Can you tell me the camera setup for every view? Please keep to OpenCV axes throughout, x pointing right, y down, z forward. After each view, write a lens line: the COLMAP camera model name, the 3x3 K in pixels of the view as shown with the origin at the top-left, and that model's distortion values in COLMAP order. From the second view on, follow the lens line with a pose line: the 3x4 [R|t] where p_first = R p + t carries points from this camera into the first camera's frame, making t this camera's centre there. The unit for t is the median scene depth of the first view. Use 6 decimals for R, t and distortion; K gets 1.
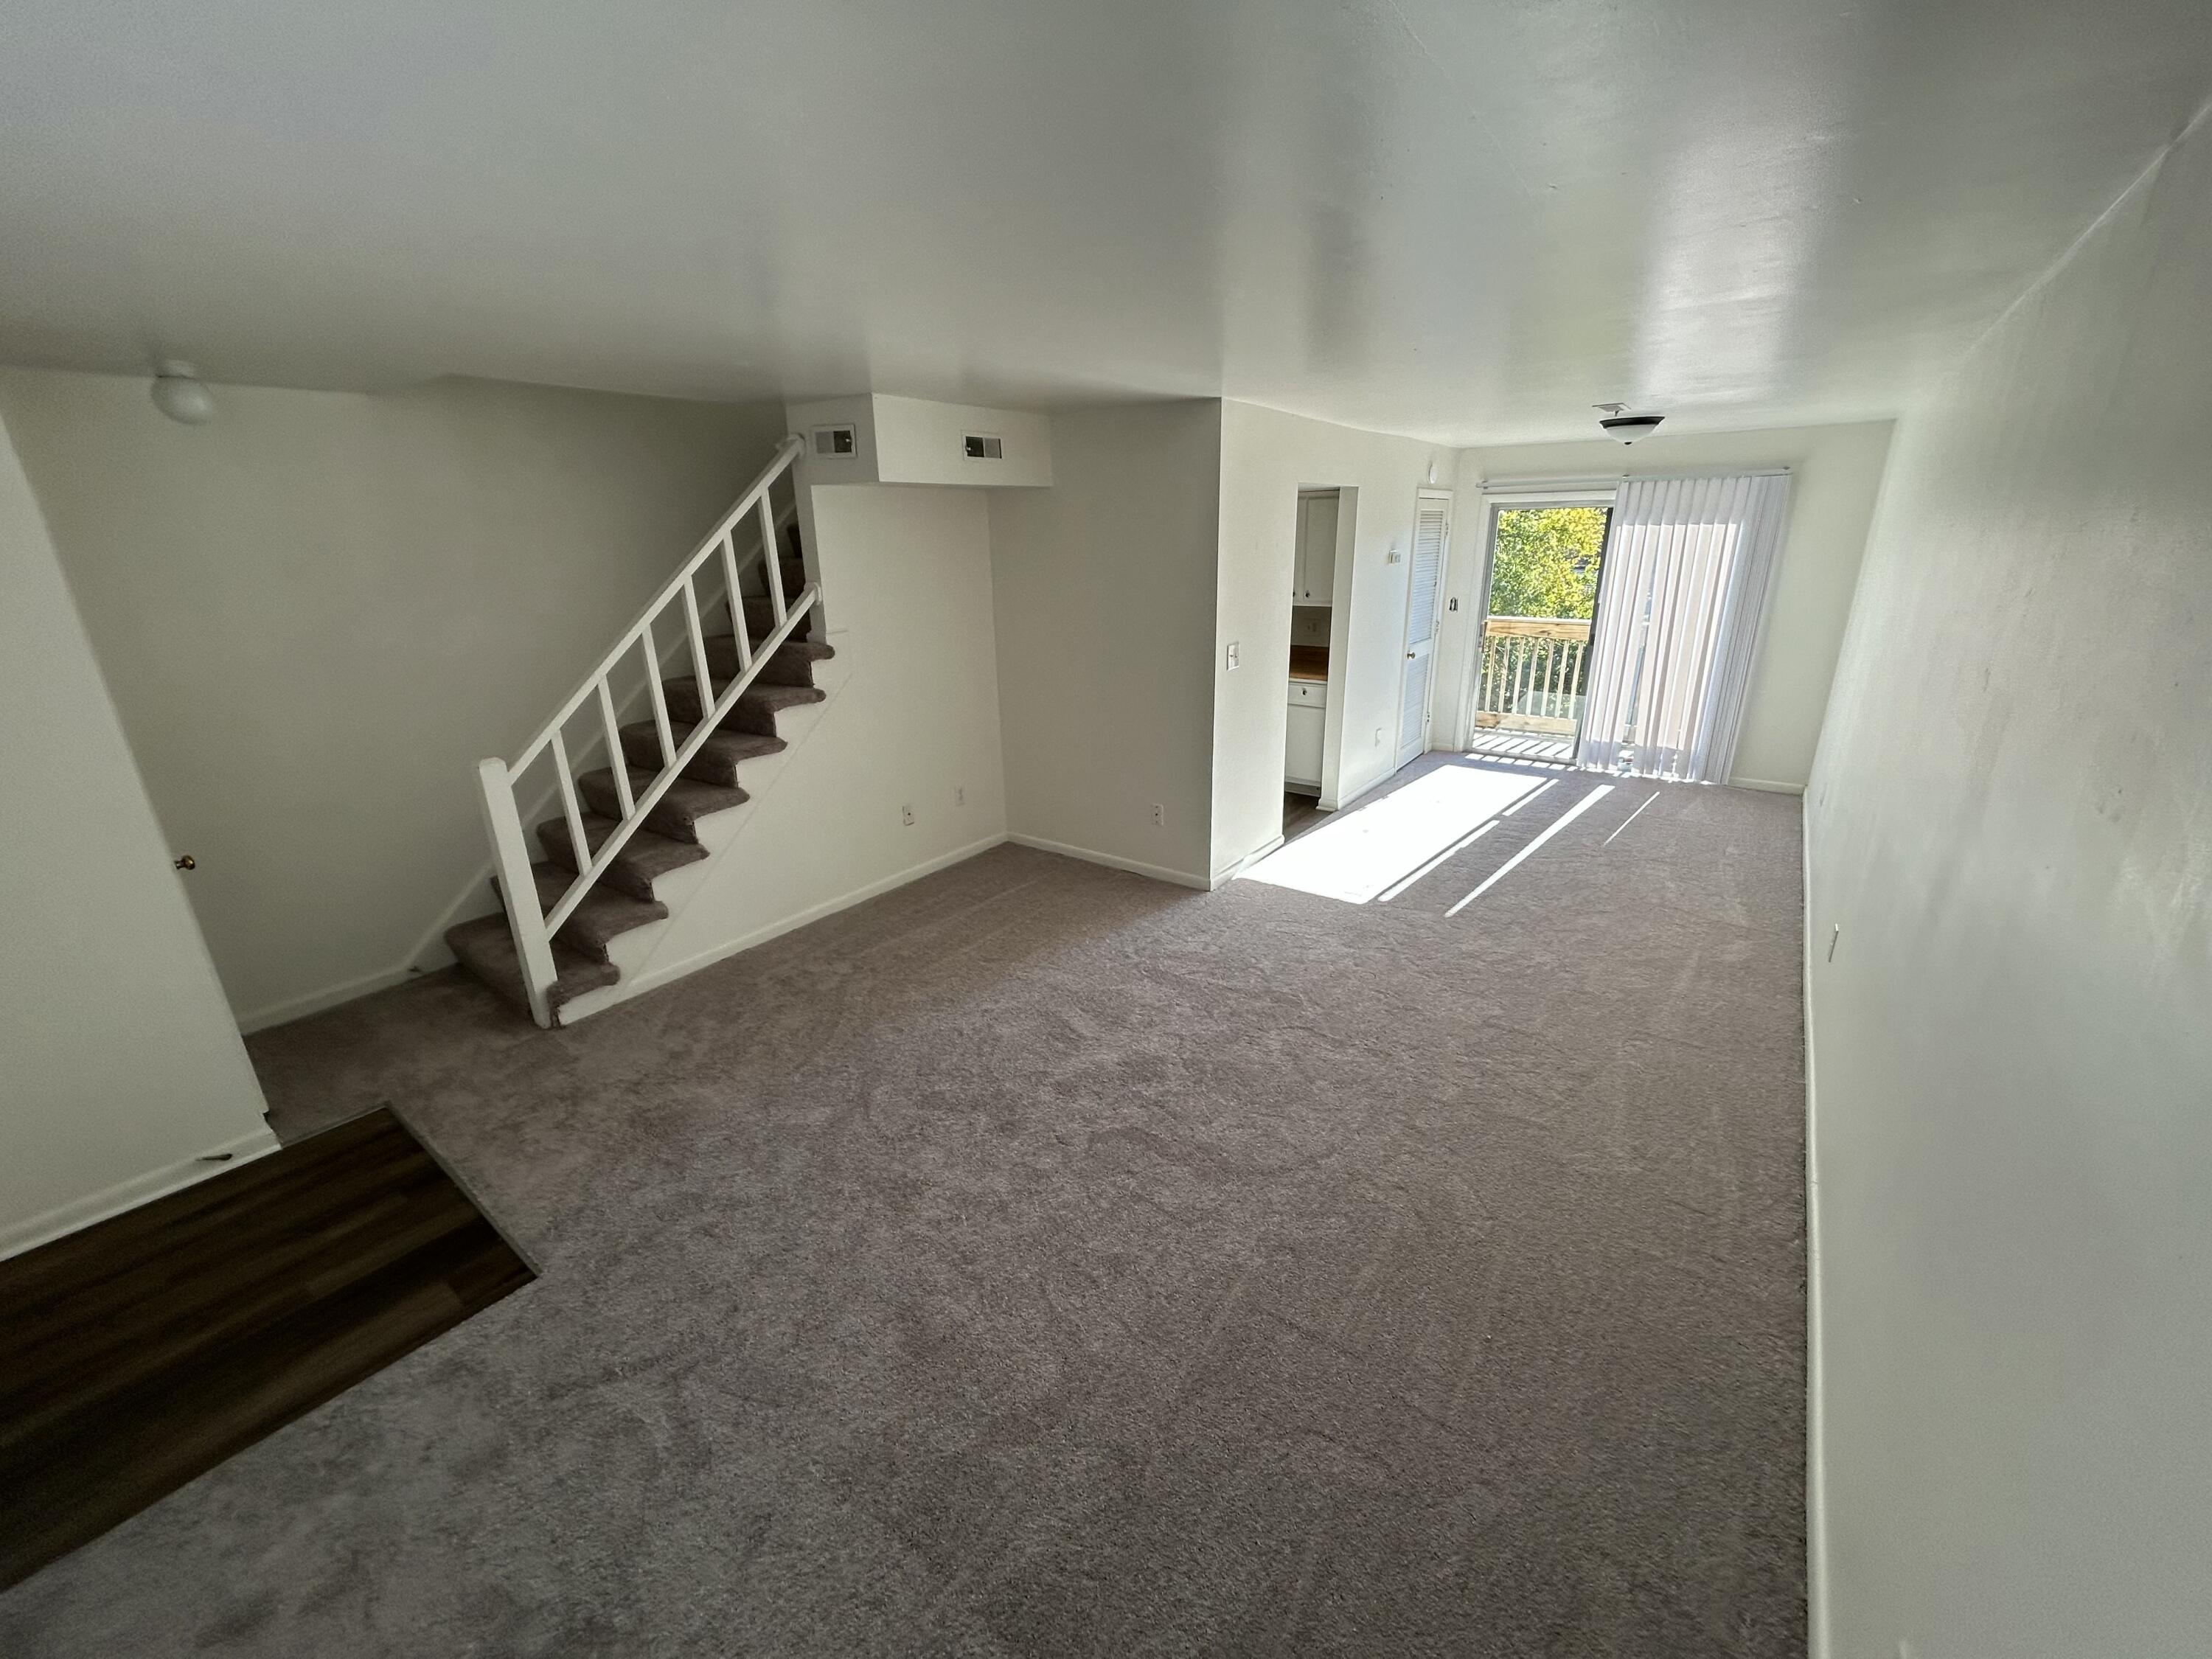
lens RADIAL K [[884.0, 0, 1110.7], [0, 884.0, 816.5], [0, 0, 1]] dist [-0.000395, 0.000019]
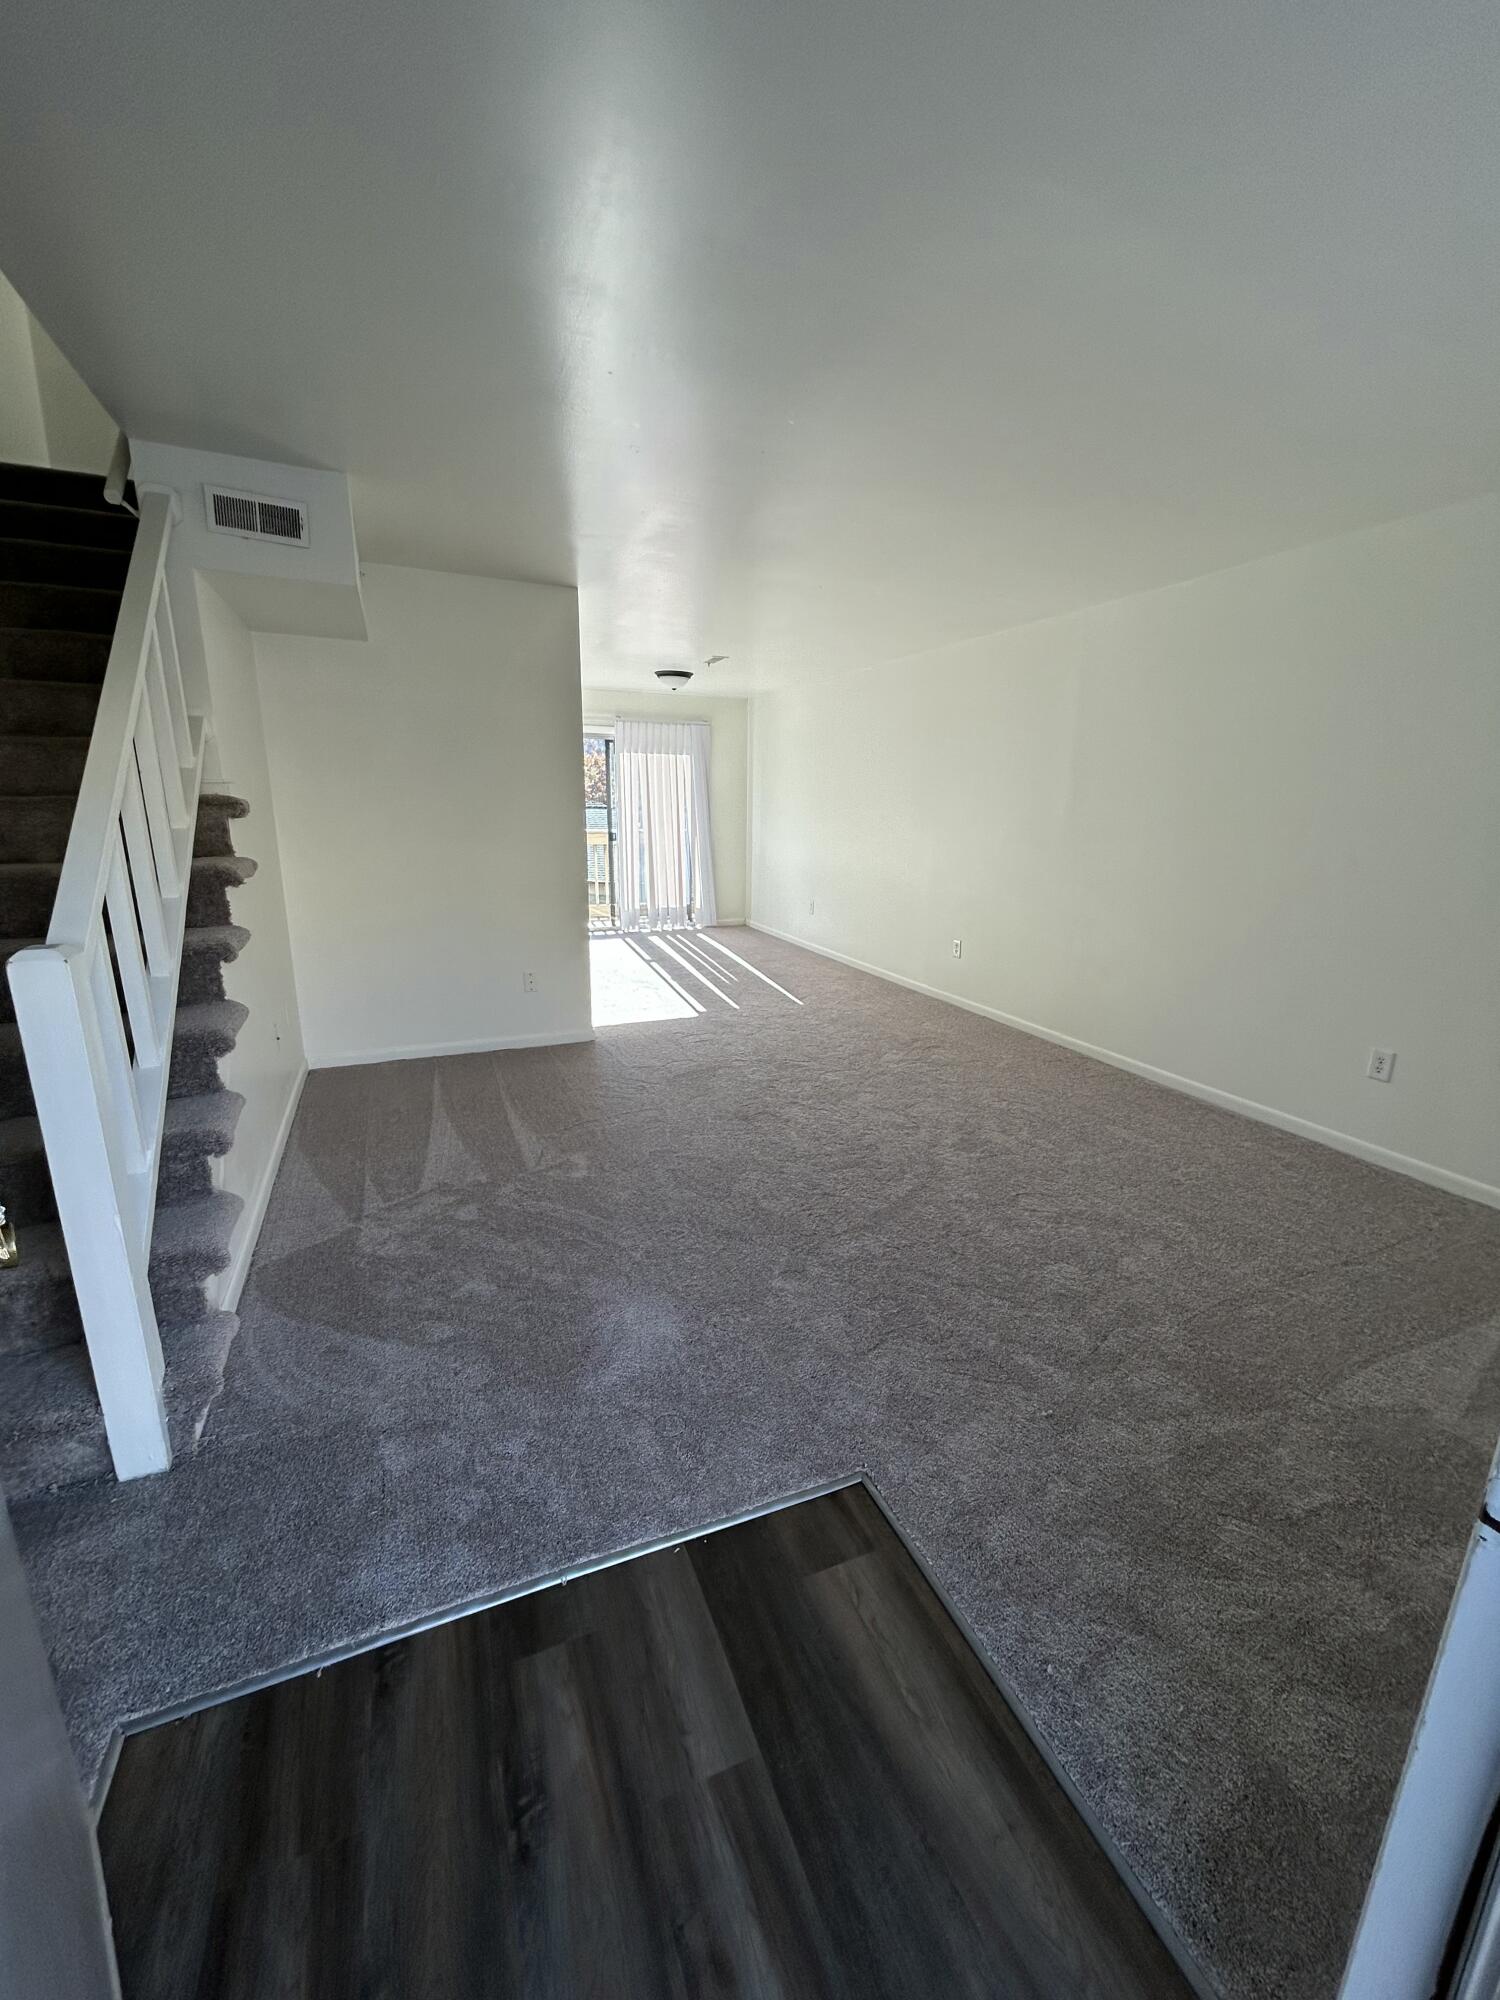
lens RADIAL K [[799.3, 0, 754.6], [0, 799.3, 1002.8], [0, 0, 1]] dist [-0.000395, 0.000019]
pose [[0.493945, -0.194155, 0.847539, -0.634759], [0.255302, 0.964171, 0.072083, 0.018525], [-0.831167, 0.180773, 0.525815, 0.323218]]
